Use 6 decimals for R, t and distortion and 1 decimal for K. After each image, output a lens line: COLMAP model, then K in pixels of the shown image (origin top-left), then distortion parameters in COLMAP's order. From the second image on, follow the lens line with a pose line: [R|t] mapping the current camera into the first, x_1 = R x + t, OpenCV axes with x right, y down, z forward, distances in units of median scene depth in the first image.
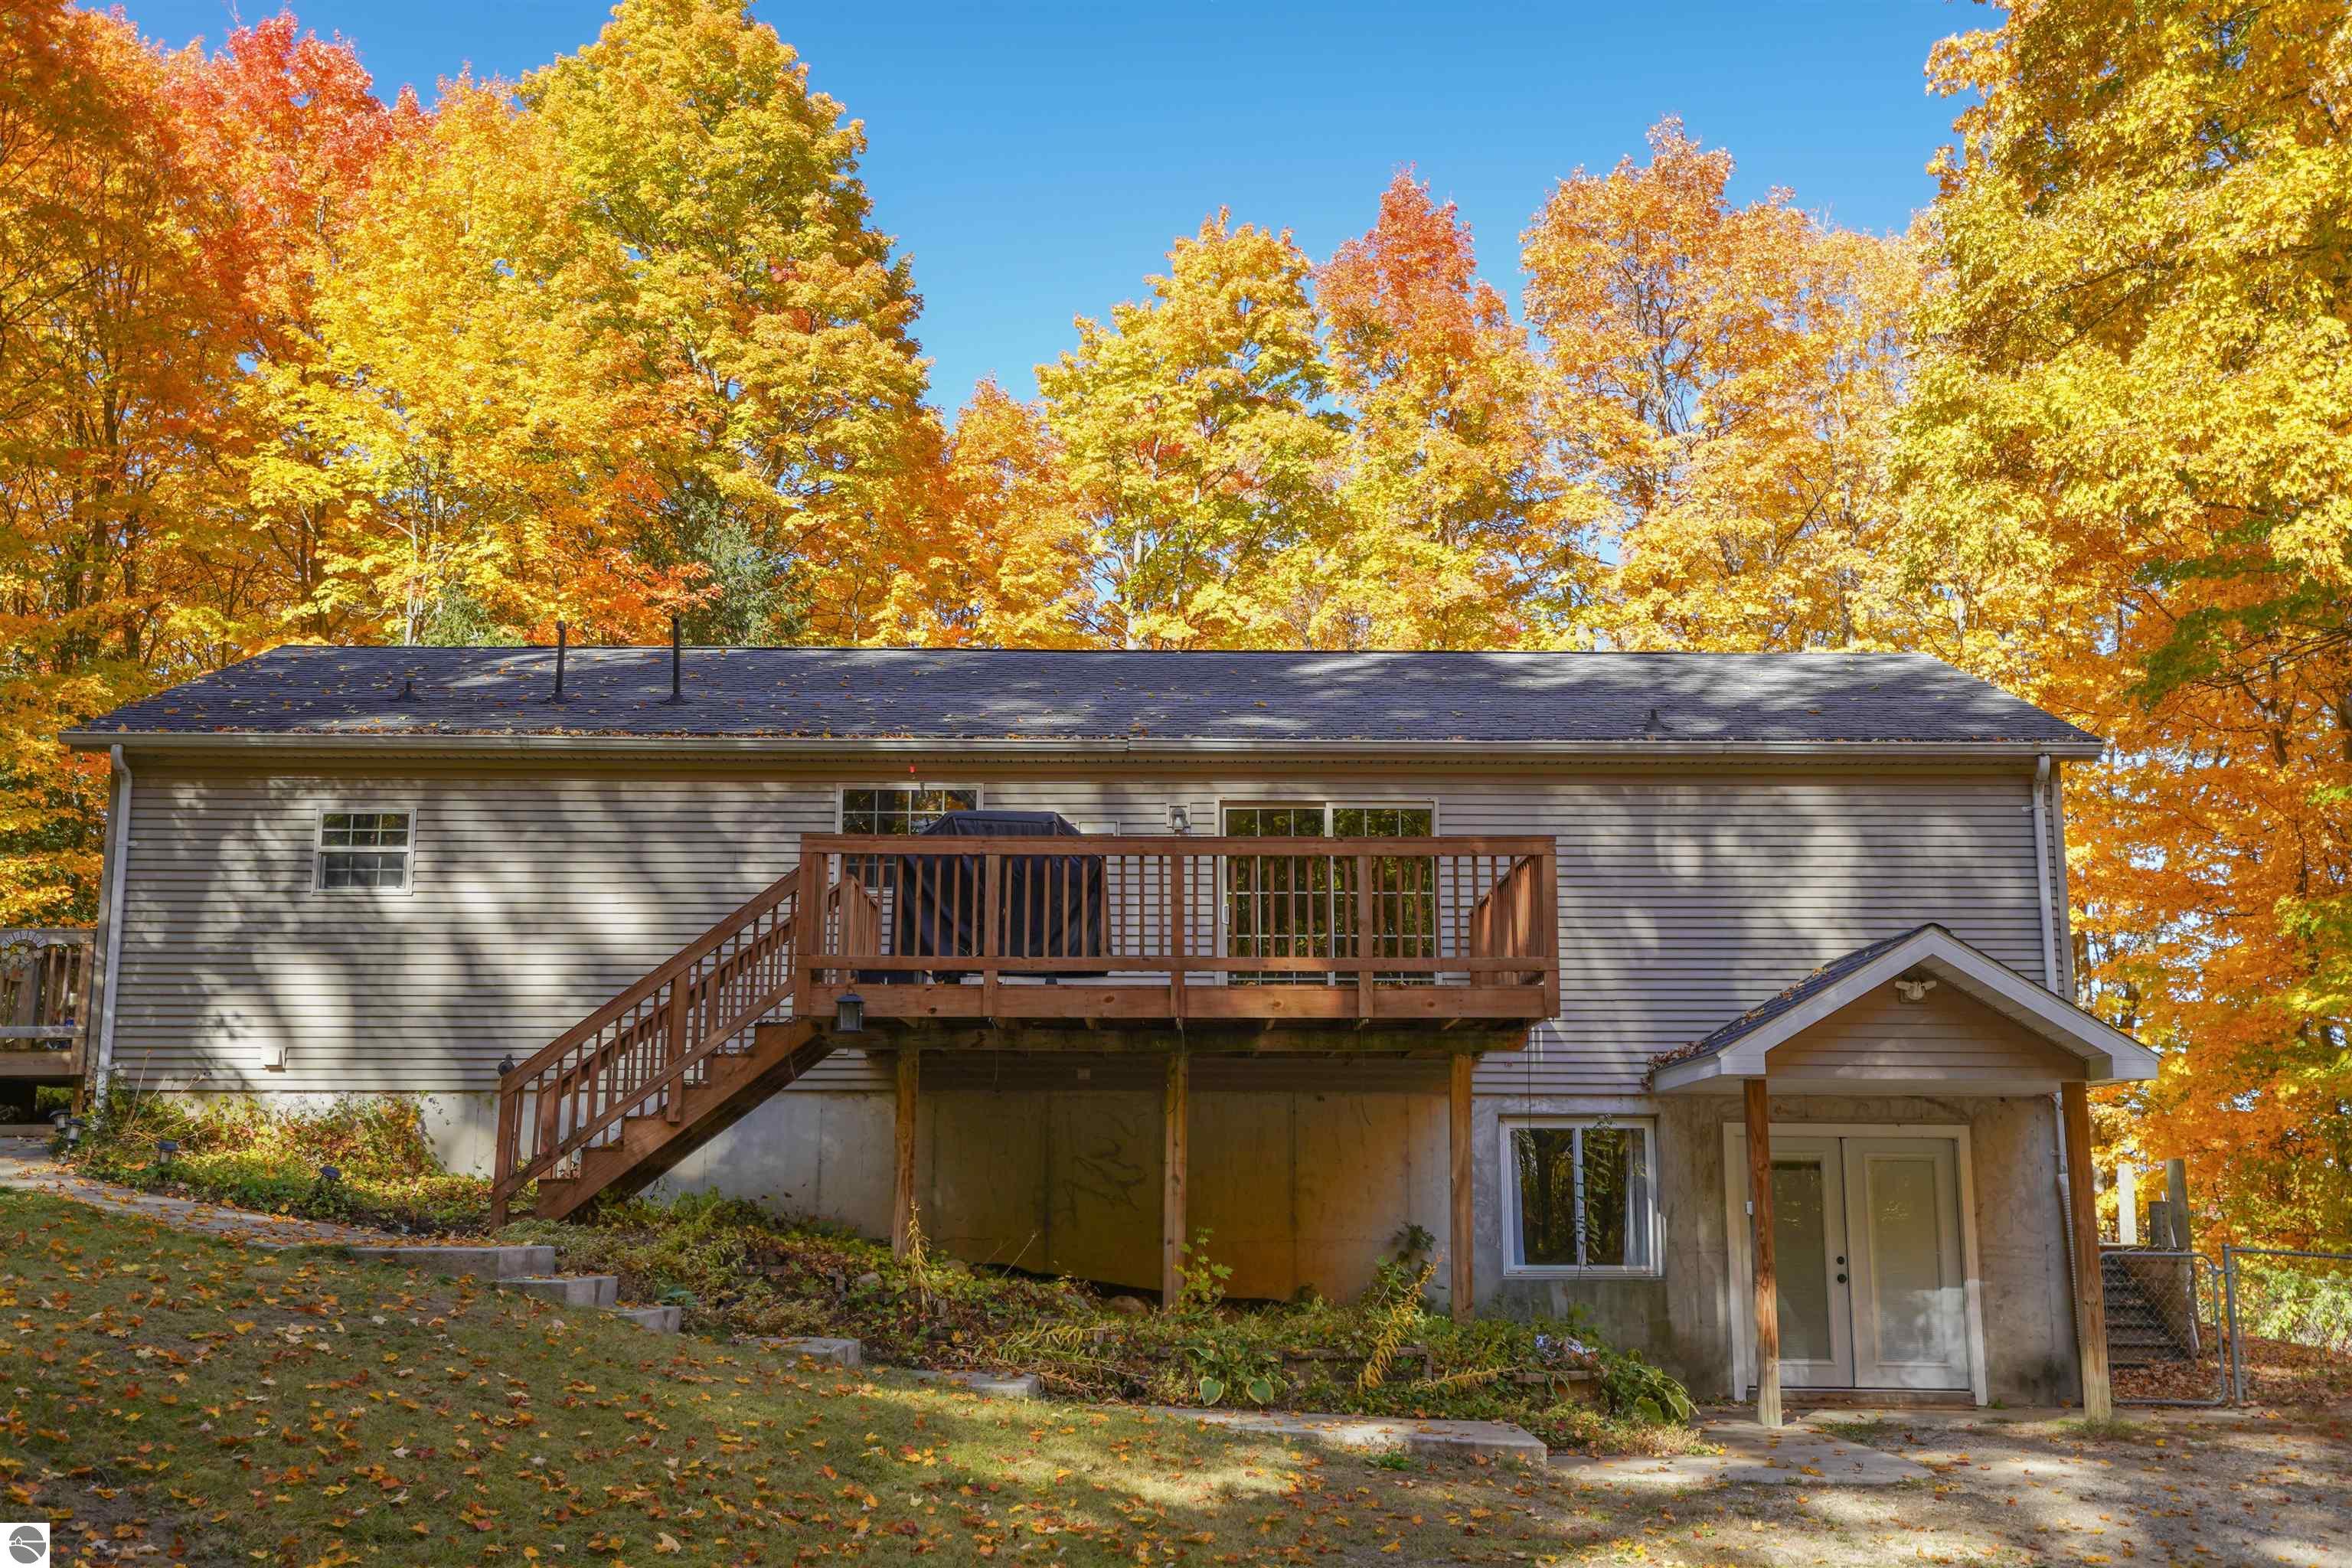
lens RADIAL K [[2299.5, 0, 1176.0], [0, 2299.5, 784.0], [0, 0, 1]] dist [0.057937, -0.001836]
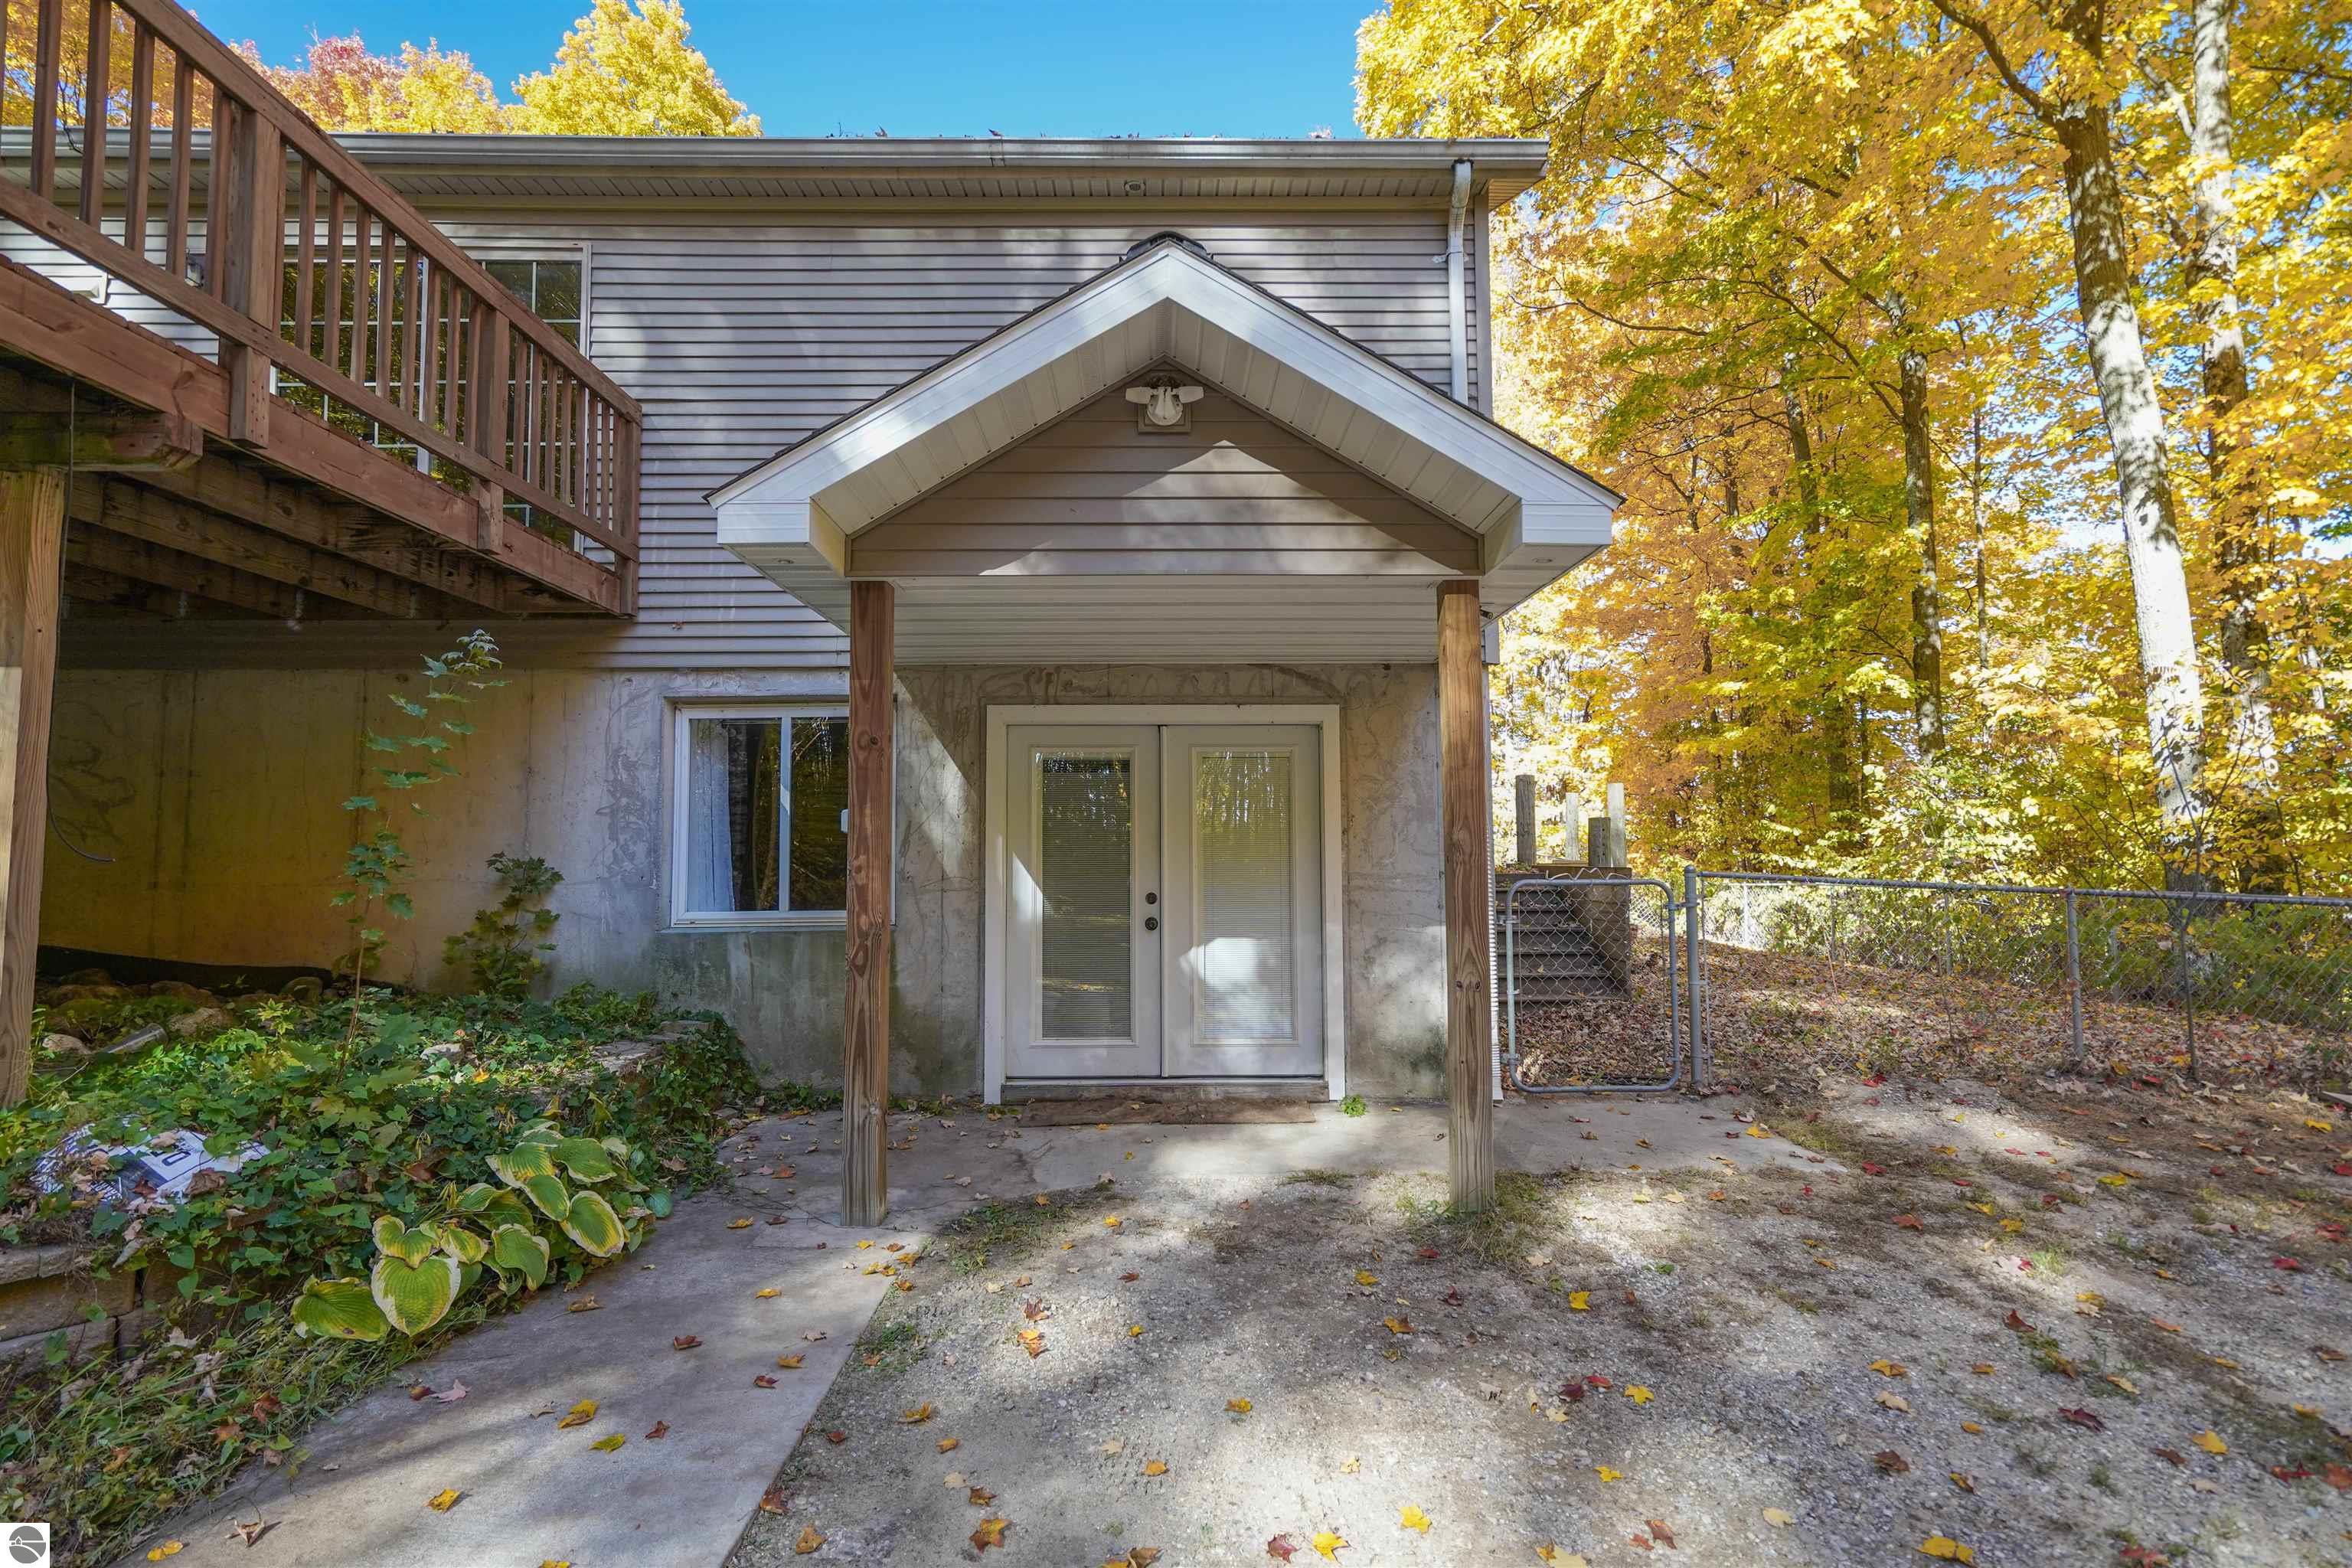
lens RADIAL K [[1069.5, 0, 1173.9], [0, 1069.5, 777.9], [0, 0, 1]] dist [-0.024479, 0.018408]
pose [[0.999858, -0.009365, 0.014045, 0.287283], [0.007604, 0.992677, 0.120558, 0.129736], [-0.015071, -0.120434, 0.992607, 0.678768]]
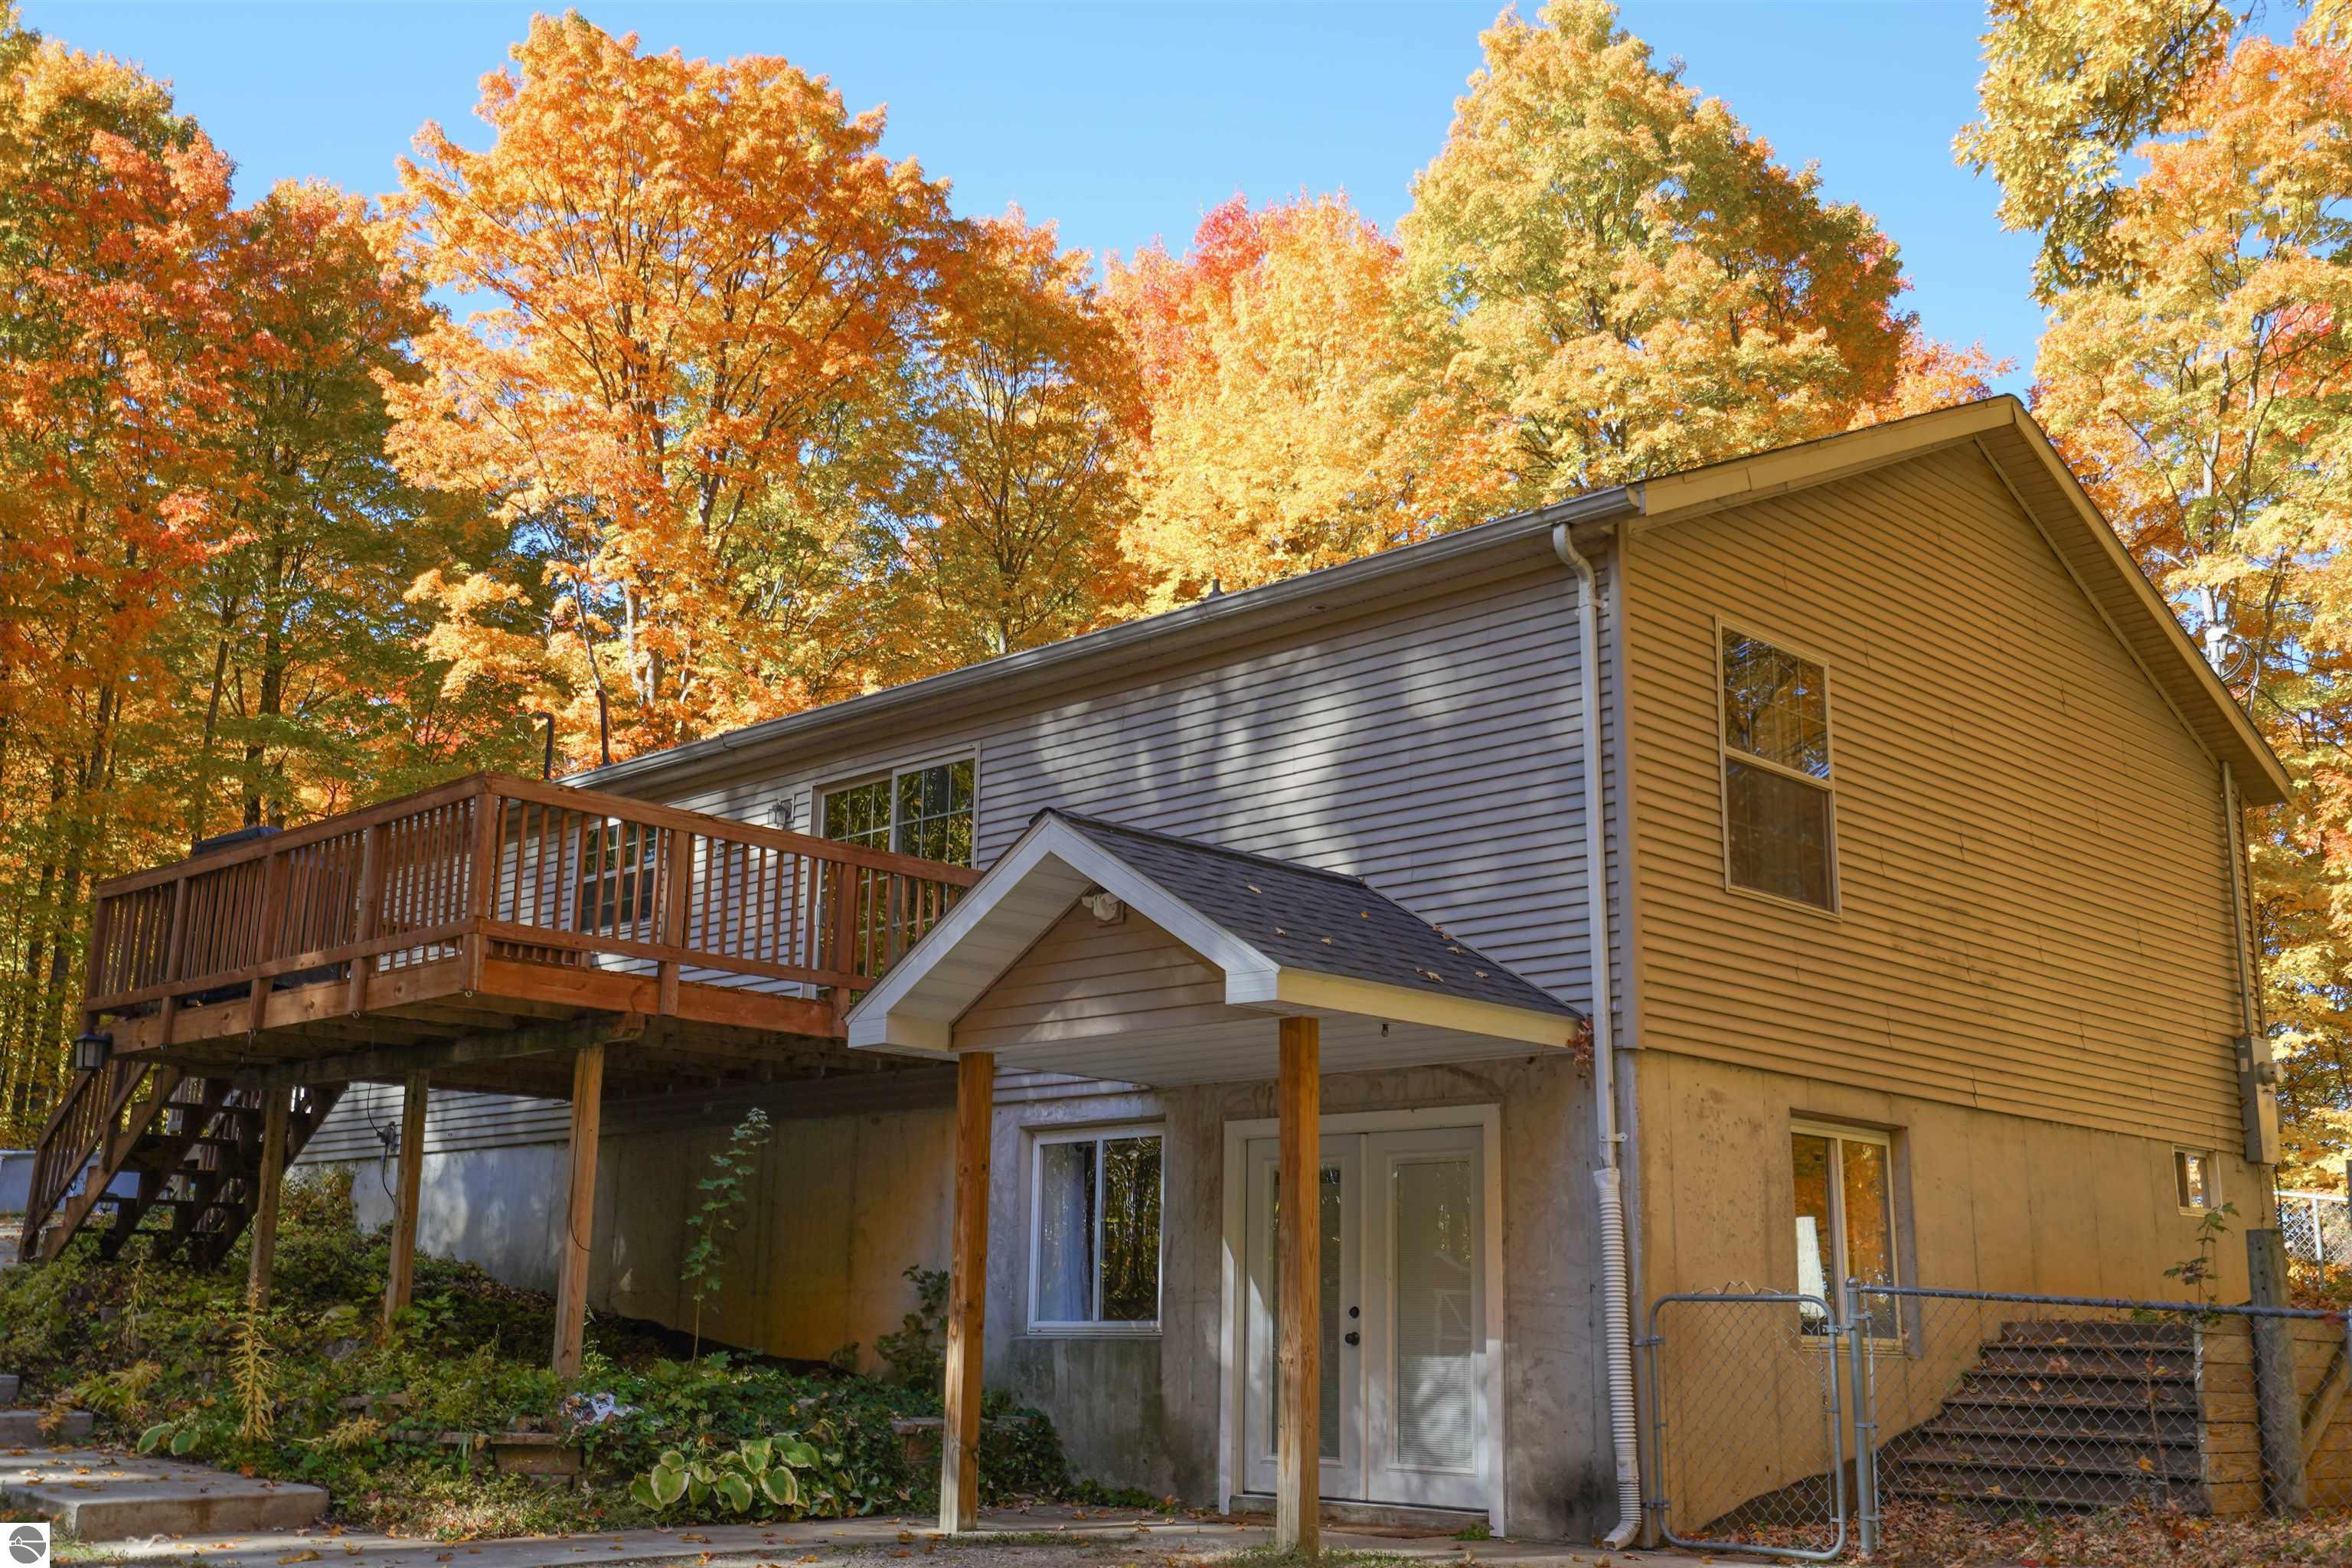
lens RADIAL K [[2355.0, 0, 1176.0], [0, 2355.0, 784.0], [0, 0, 1]] dist [0.070962, 0.011163]
pose [[0.715235, -0.153305, -0.681863, 0.745182], [0.115375, 0.988159, -0.101149, 0.114854], [0.689295, -0.006325, 0.724453, 0.453256]]
